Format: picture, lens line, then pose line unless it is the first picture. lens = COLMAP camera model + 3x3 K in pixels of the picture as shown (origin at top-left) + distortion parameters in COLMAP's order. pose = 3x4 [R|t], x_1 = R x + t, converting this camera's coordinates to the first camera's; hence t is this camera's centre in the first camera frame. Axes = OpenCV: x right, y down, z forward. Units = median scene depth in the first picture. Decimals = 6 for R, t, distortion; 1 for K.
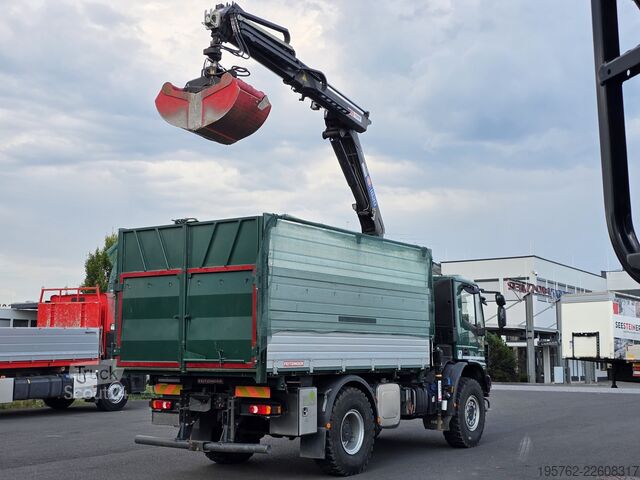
lens RADIAL K [[851.7, 0, 322.4], [0, 851.7, 239.1], [0, 0, 1]] dist [0.159534, -0.064542]
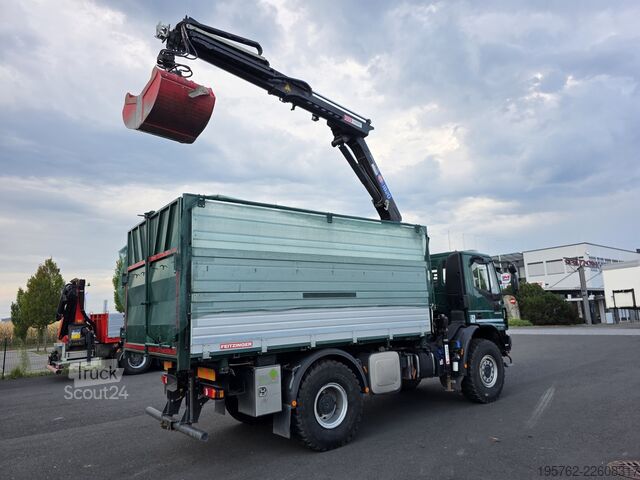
lens RADIAL K [[426.7, 0, 336.5], [0, 426.7, 241.8], [0, 0, 1]] dist [0.043430, -0.002378]
pose [[0.950543, -0.095713, -0.295478, 0.180224], [0.087159, 0.995308, -0.042020, 0.045572], [0.298114, 0.014188, 0.954425, 0.439261]]
